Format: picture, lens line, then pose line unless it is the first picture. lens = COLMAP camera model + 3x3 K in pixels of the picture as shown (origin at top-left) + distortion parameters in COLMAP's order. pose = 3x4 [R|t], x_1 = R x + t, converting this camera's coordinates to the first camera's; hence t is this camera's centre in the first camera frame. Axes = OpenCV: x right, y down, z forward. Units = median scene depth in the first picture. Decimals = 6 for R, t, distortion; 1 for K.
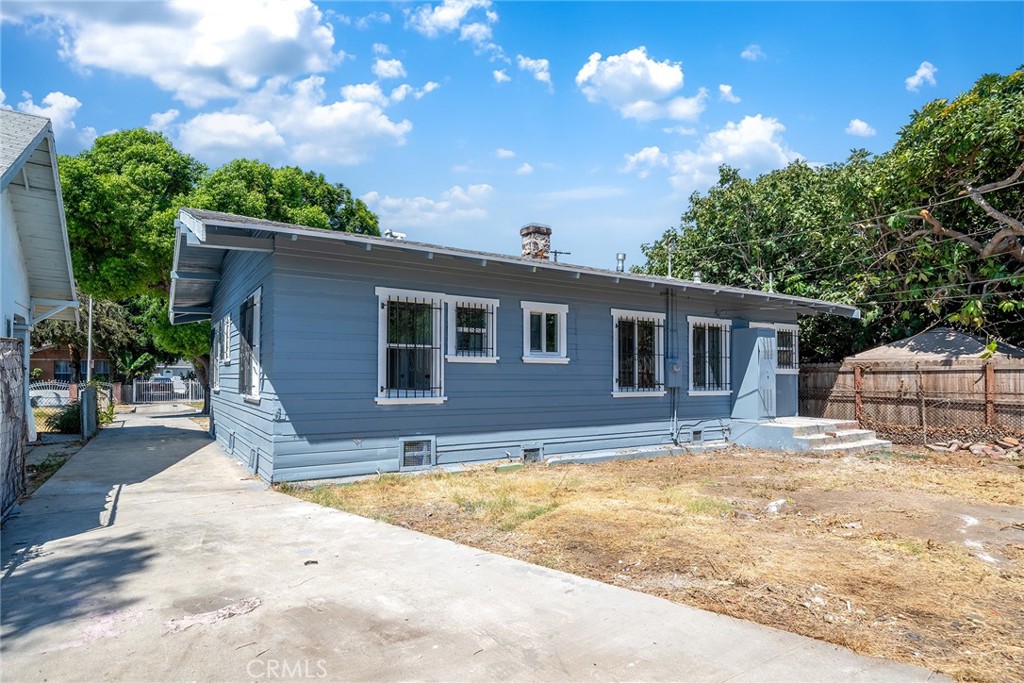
lens RADIAL K [[565.3, 0, 511.5], [0, 565.3, 361.7], [0, 0, 1]] dist [0.000958, 0.000312]
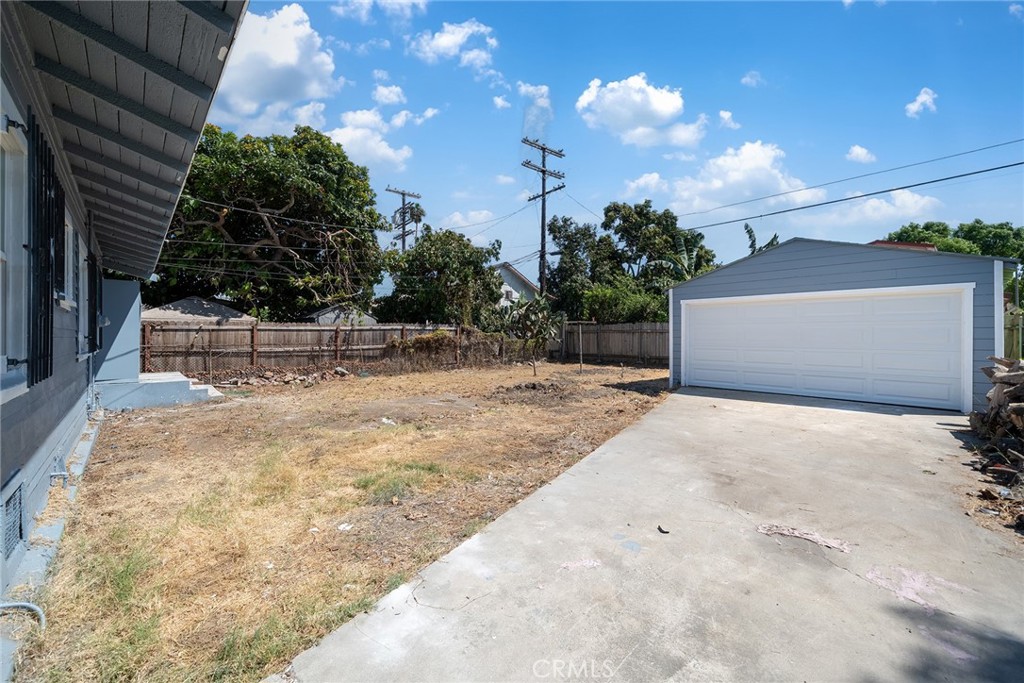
lens RADIAL K [[413.7, 0, 515.7], [0, 413.7, 334.5], [0, 0, 1]] dist [-0.000239, 0.000018]
pose [[-0.171044, 0.000671, 0.985263, -0.661071], [-0.025492, 0.999662, -0.005107, 0.029706], [-0.984934, -0.025990, -0.170969, 0.915359]]
